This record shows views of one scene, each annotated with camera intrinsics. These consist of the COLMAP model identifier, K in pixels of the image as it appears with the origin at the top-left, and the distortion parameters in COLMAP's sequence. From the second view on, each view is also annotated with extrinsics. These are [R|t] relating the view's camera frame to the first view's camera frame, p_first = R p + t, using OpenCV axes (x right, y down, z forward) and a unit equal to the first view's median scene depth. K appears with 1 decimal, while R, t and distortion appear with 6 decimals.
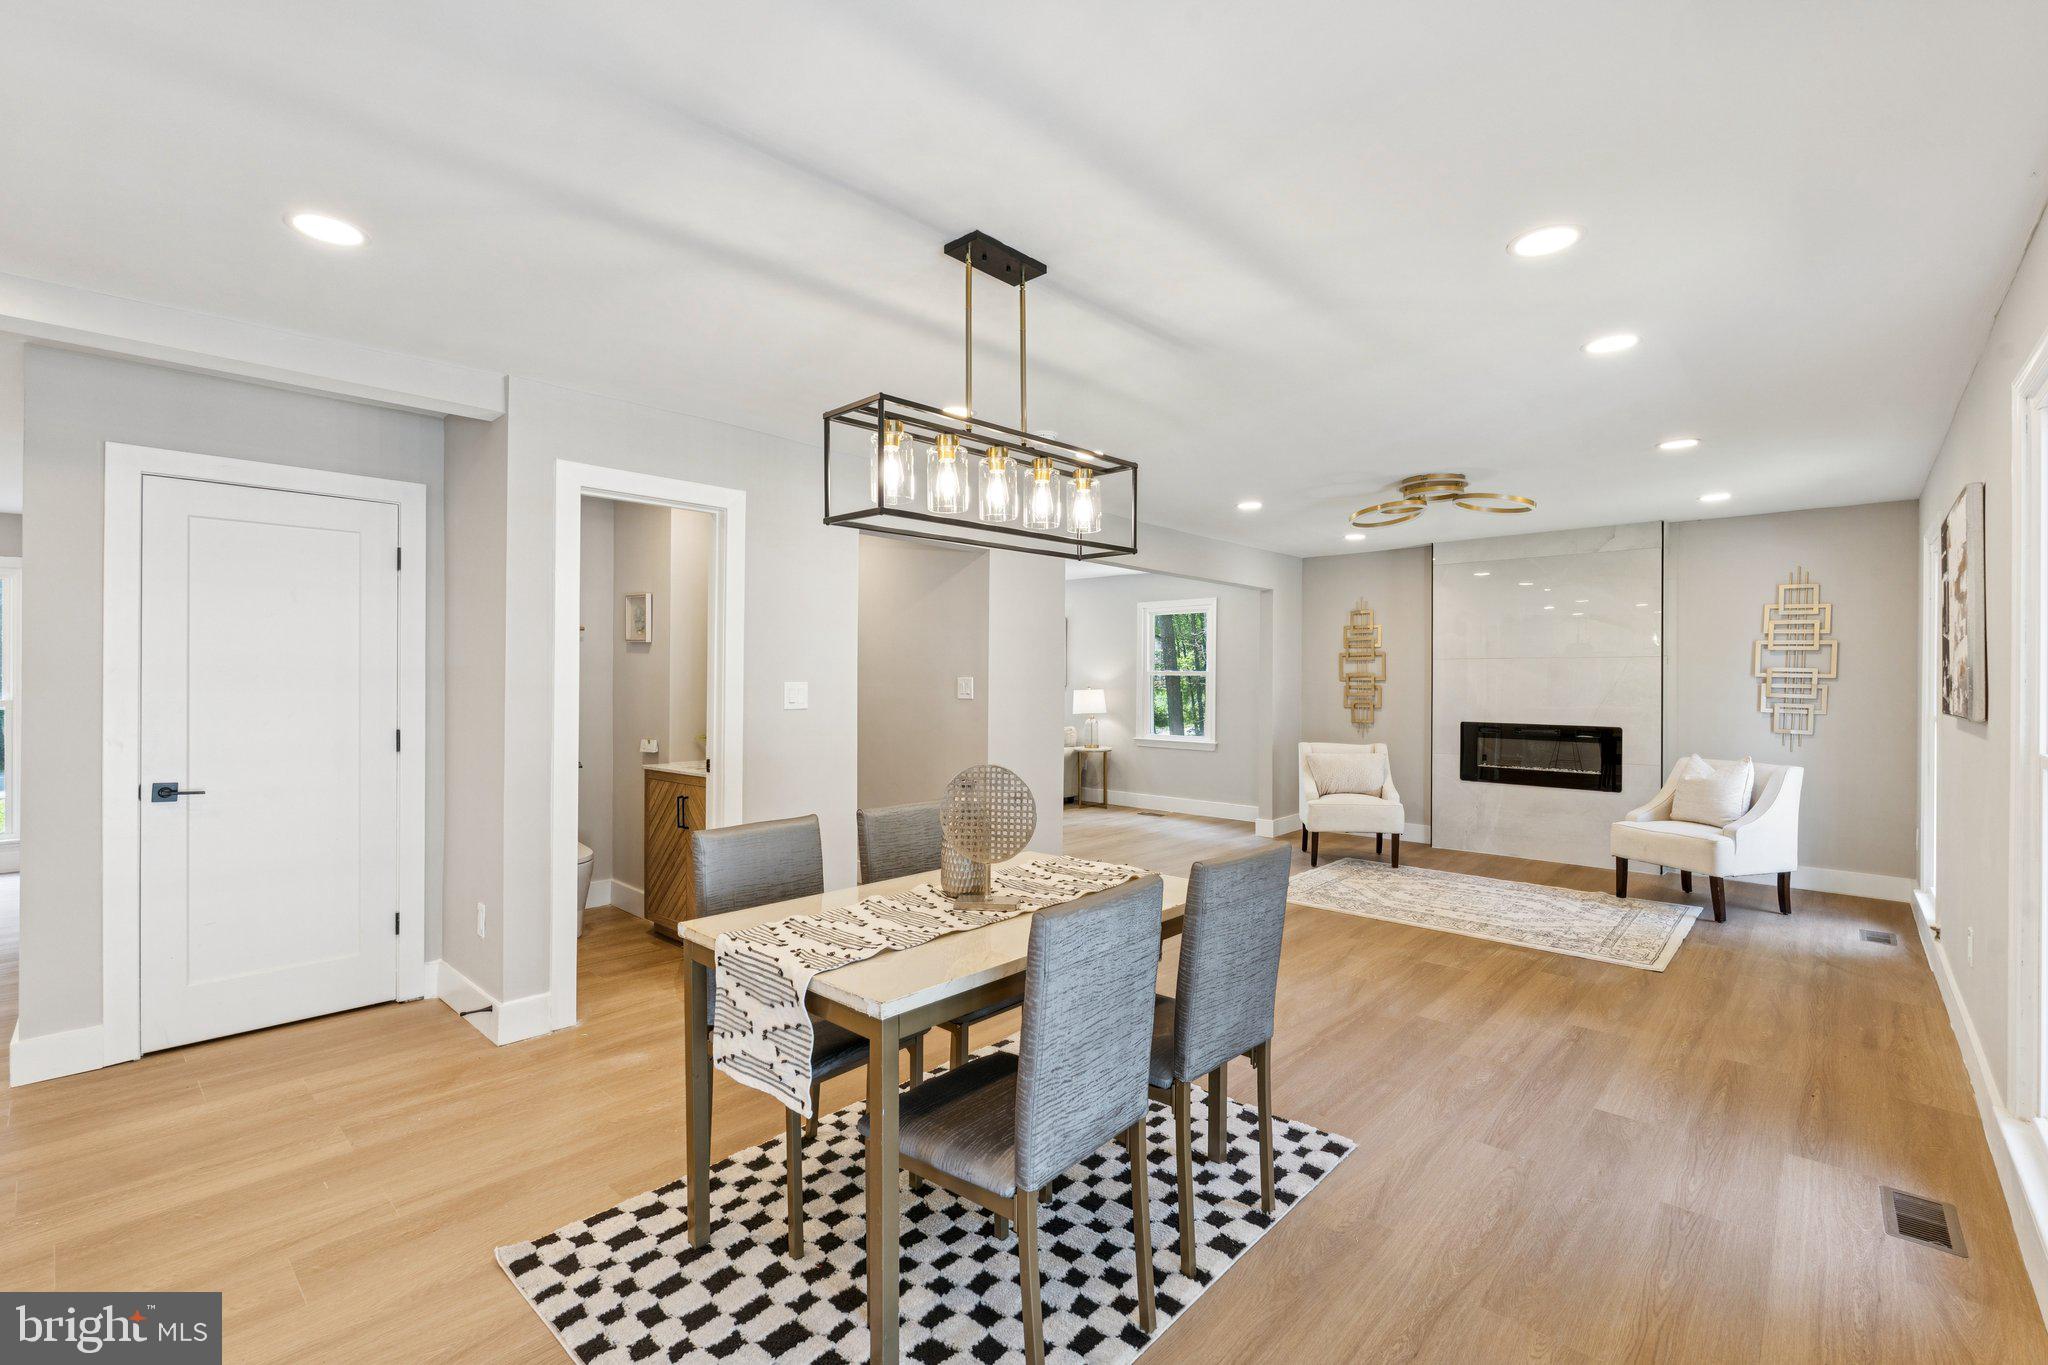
lens RADIAL K [[908.3, 0, 1017.8], [0, 908.3, 680.9], [0, 0, 1]] dist [-0.005026, 0.000624]
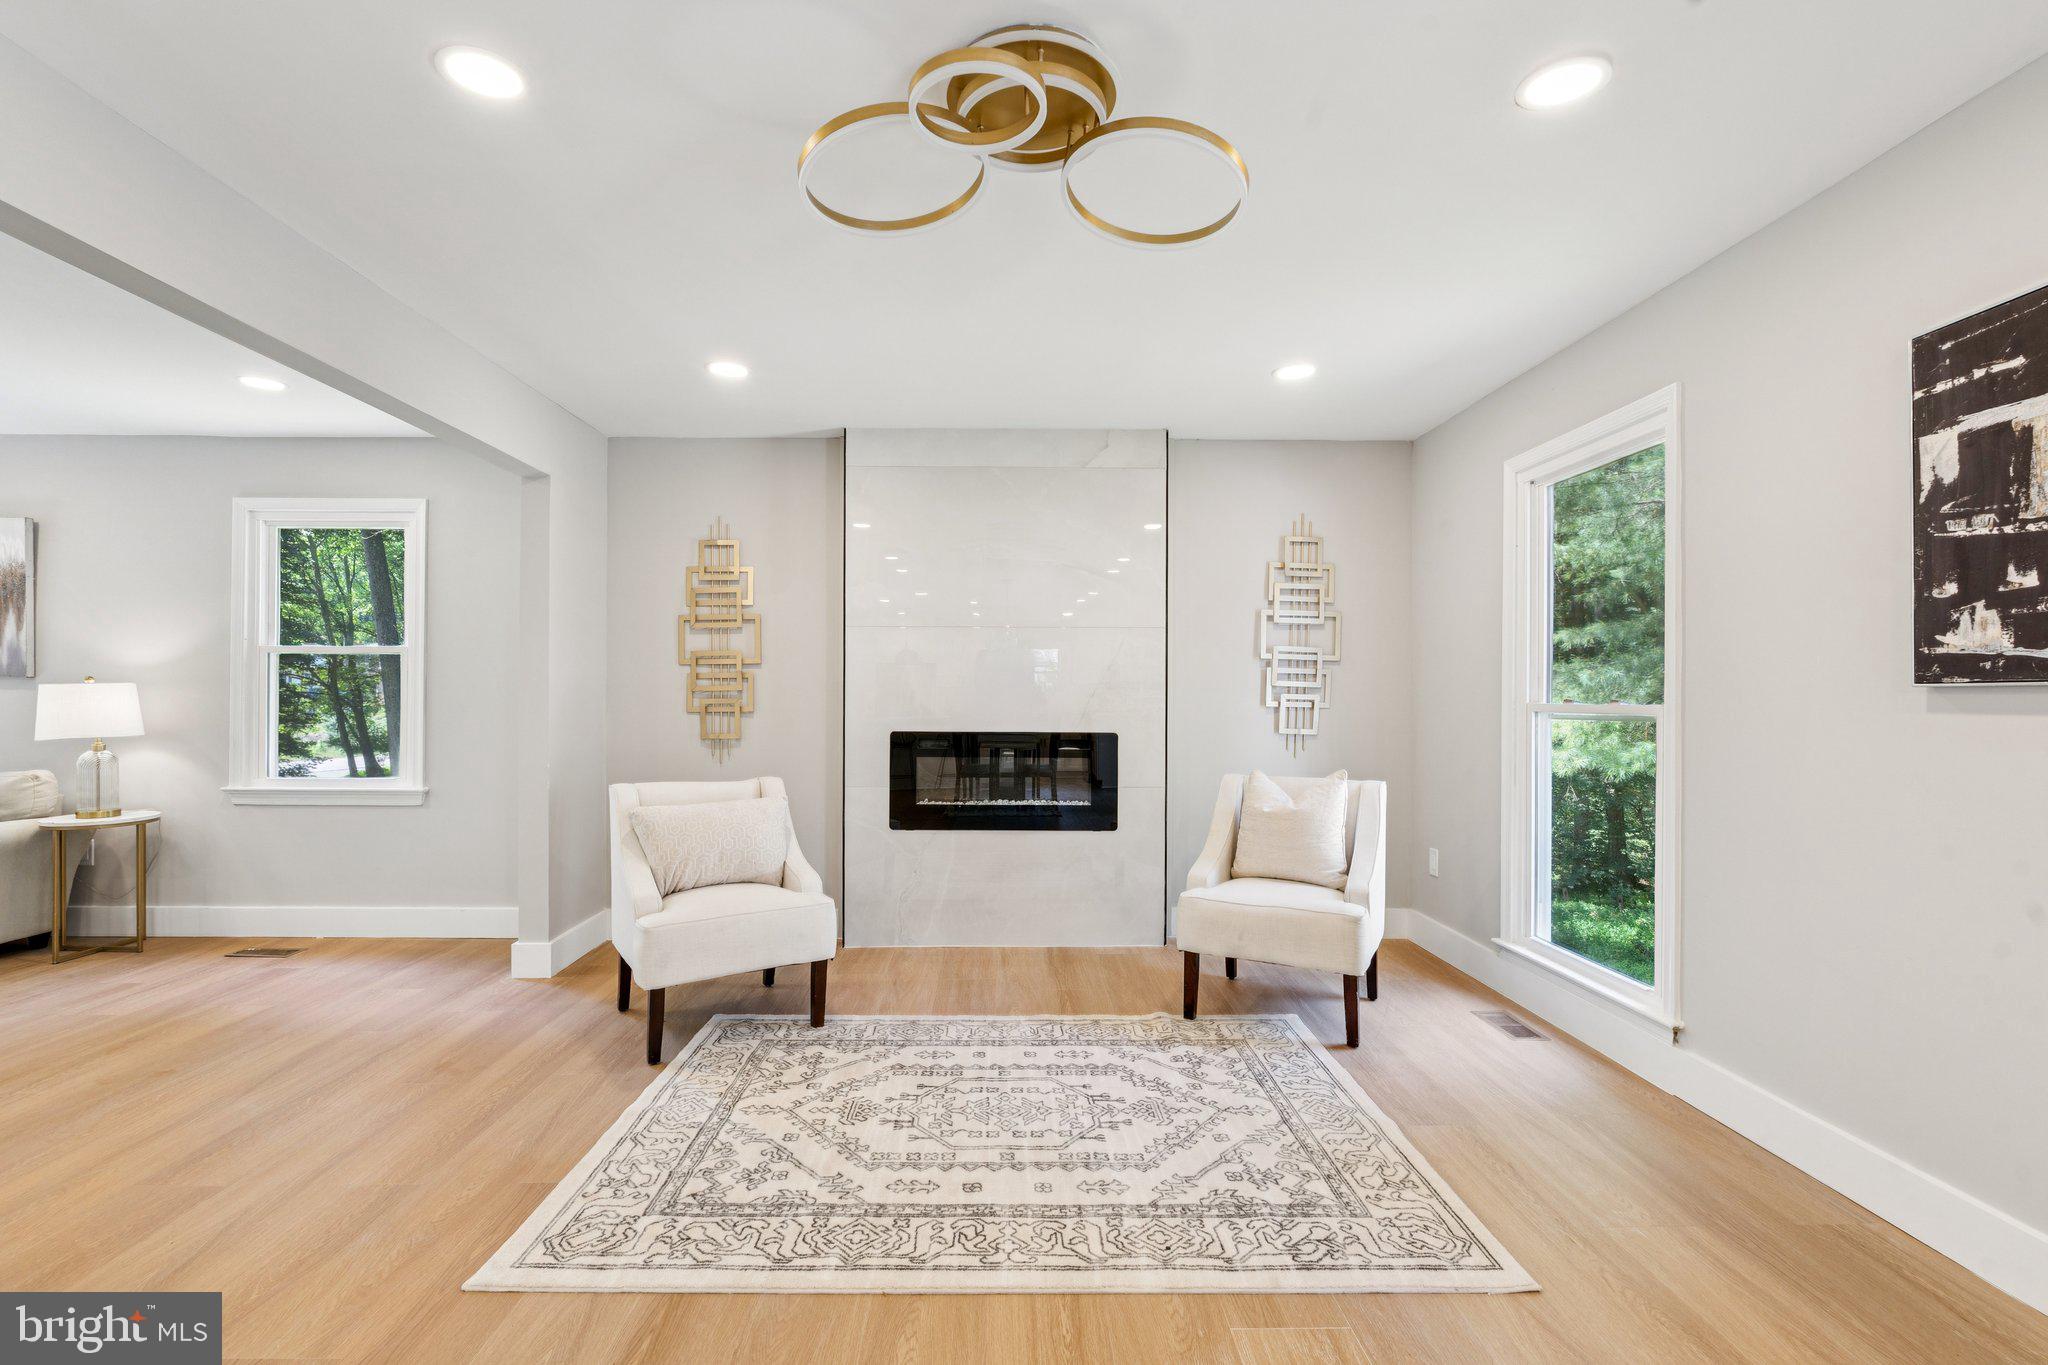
lens RADIAL K [[908.3, 0, 1011.4], [0, 908.3, 689.0], [0, 0, 1]] dist [-0.005026, 0.000624]
pose [[0.726463, 0.002359, 0.687202, 0.131243], [0.001512, 0.999986, -0.005031, 0.019469], [-0.687204, 0.004694, 0.726449, 0.496158]]
